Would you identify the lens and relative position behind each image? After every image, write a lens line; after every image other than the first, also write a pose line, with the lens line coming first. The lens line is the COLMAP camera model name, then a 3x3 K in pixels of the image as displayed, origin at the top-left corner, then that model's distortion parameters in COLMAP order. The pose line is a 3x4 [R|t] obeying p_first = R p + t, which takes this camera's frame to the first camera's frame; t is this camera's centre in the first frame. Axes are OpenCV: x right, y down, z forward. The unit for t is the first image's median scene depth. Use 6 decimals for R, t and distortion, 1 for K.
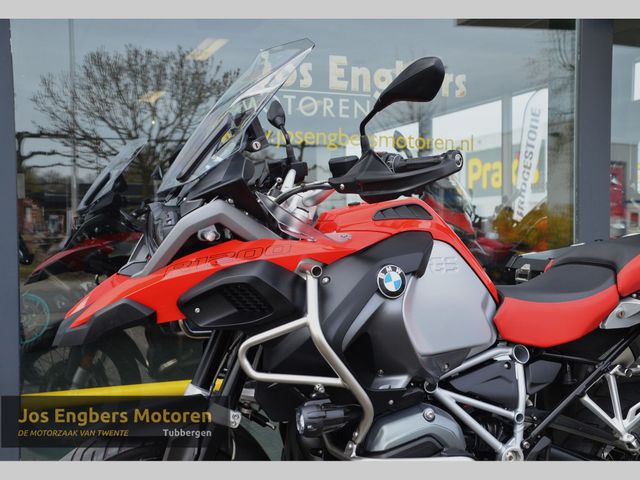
lens RADIAL K [[809.2, 0, 331.6], [0, 809.2, 242.3], [0, 0, 1]] dist [0.011010, 0.367118]
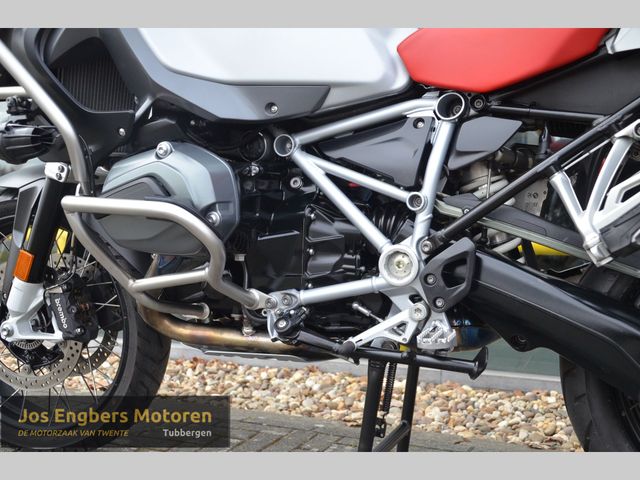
lens RADIAL K [[718.0, 0, 320.0], [0, 718.0, 240.0], [0, 0, 1]] dist [-0.015912, 0.185442]
pose [[0.709627, 0.038061, -0.703549, 0.553939], [-0.020925, 0.999238, 0.032952, 0.224361], [0.704267, -0.008662, 0.709883, 0.550809]]
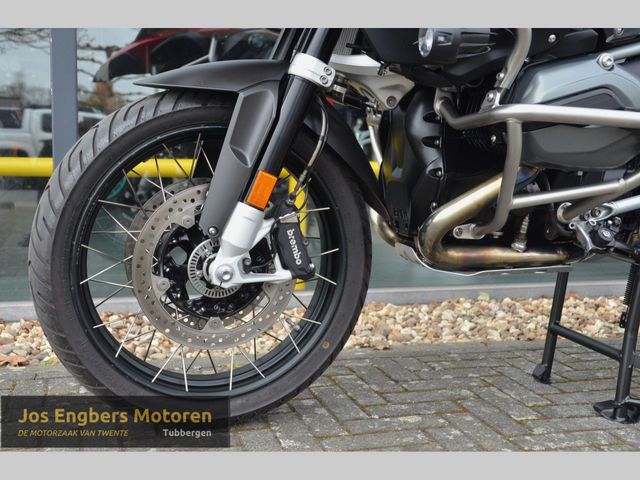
lens RADIAL K [[759.9, 0, 295.9], [0, 759.9, 238.9], [0, 0, 1]] dist [-0.004514, 0.036560]
pose [[0.992108, 0.036004, -0.120107, -0.050434], [-0.024626, 0.995181, 0.094913, 0.259754], [0.122945, -0.091206, 0.988213, 0.260422]]
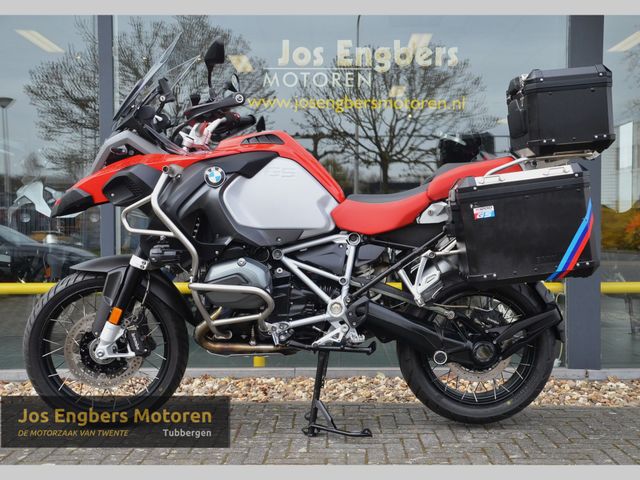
lens RADIAL K [[809.2, 0, 331.6], [0, 809.2, 242.3], [0, 0, 1]] dist [0.011010, 0.367118]
pose [[0.925818, 0.012418, -0.377766, 0.738820], [-0.012565, 0.999919, 0.002075, 0.142040], [0.377762, 0.002826, 0.925899, -0.328751]]
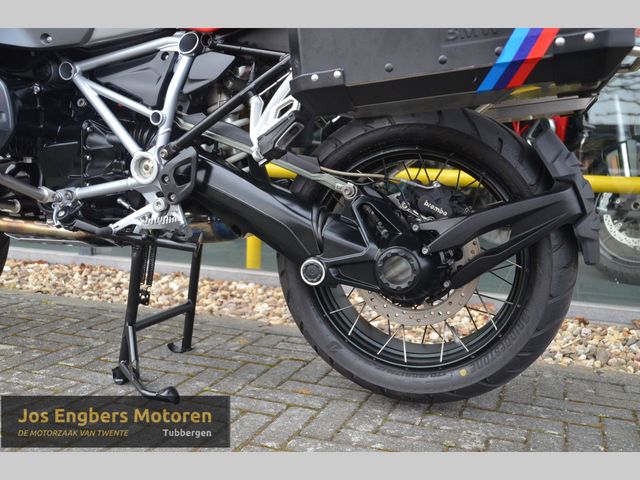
lens RADIAL K [[650.7, 0, 320.0], [0, 650.7, 240.0], [0, 0, 1]] dist [-0.001652, 0.004736]
pose [[0.742091, 0.114308, -0.660481, 0.764977], [-0.050277, 0.992069, 0.115205, 0.248073], [0.668411, -0.052285, 0.741952, 0.619775]]
